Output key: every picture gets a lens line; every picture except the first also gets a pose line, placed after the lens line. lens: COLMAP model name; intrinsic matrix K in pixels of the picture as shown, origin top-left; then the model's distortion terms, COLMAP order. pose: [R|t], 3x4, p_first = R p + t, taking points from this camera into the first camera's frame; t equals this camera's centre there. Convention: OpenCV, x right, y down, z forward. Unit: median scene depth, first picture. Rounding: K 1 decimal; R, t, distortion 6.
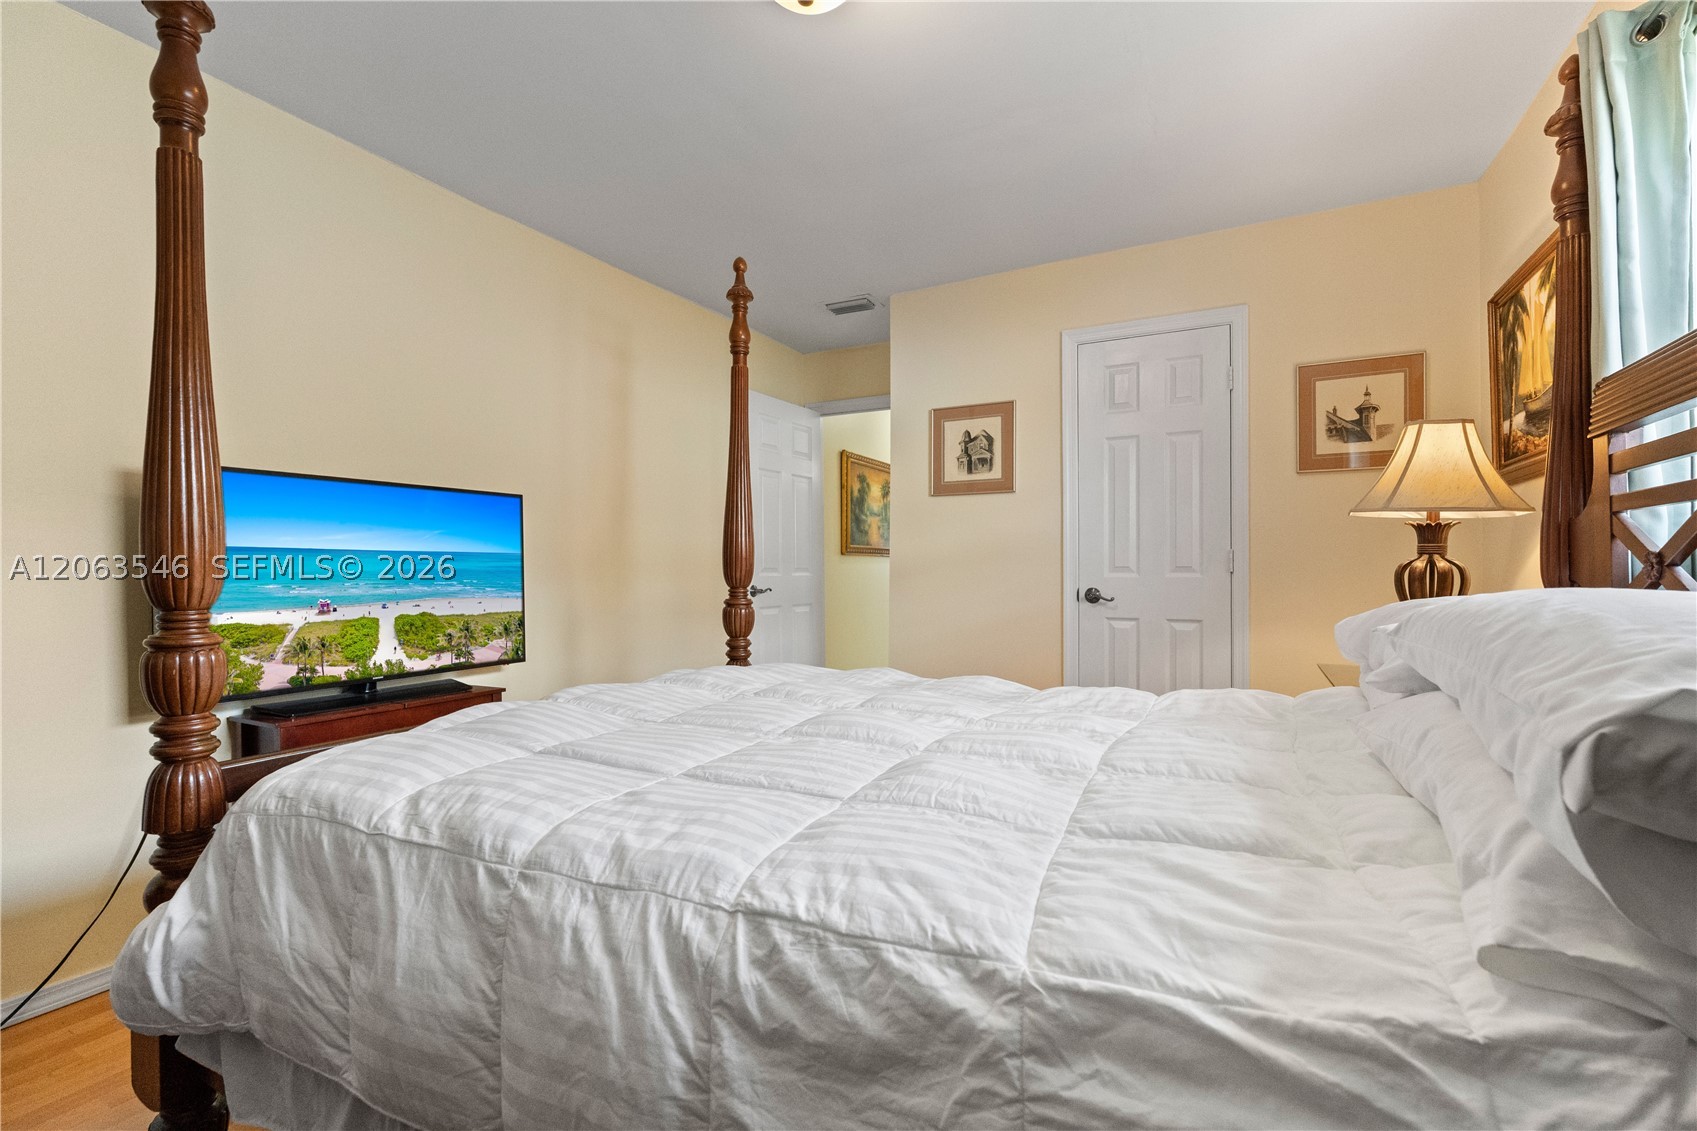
lens RADIAL K [[772.9, 0, 847.6], [0, 772.9, 573.3], [0, 0, 1]] dist [-0.000174, 0.000397]
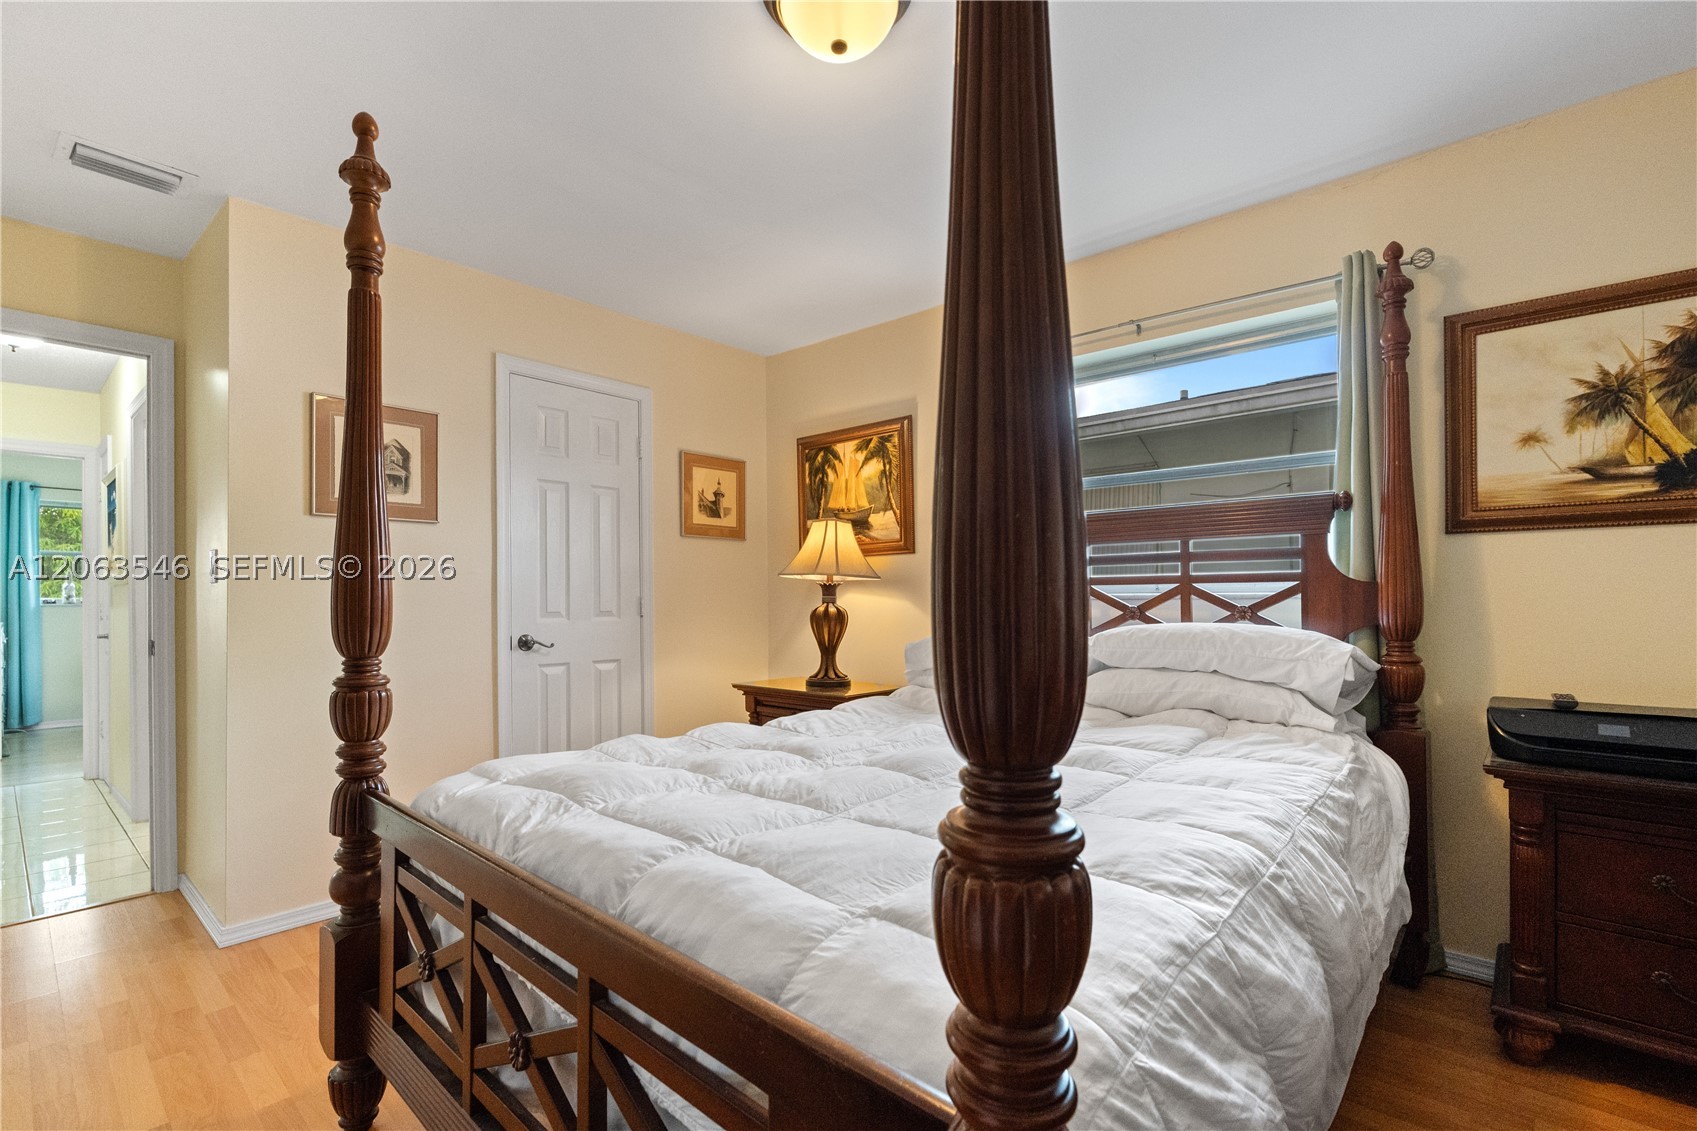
lens RADIAL K [[775.8, 0, 850.6], [0, 775.8, 601.8], [0, 0, 1]] dist [0.001585, 0.000502]
pose [[0.226175, 0.000011, 0.974087, -0.611887], [0.010370, 0.999943, -0.002419, -0.017507], [-0.974031, 0.010649, 0.226162, 0.466938]]
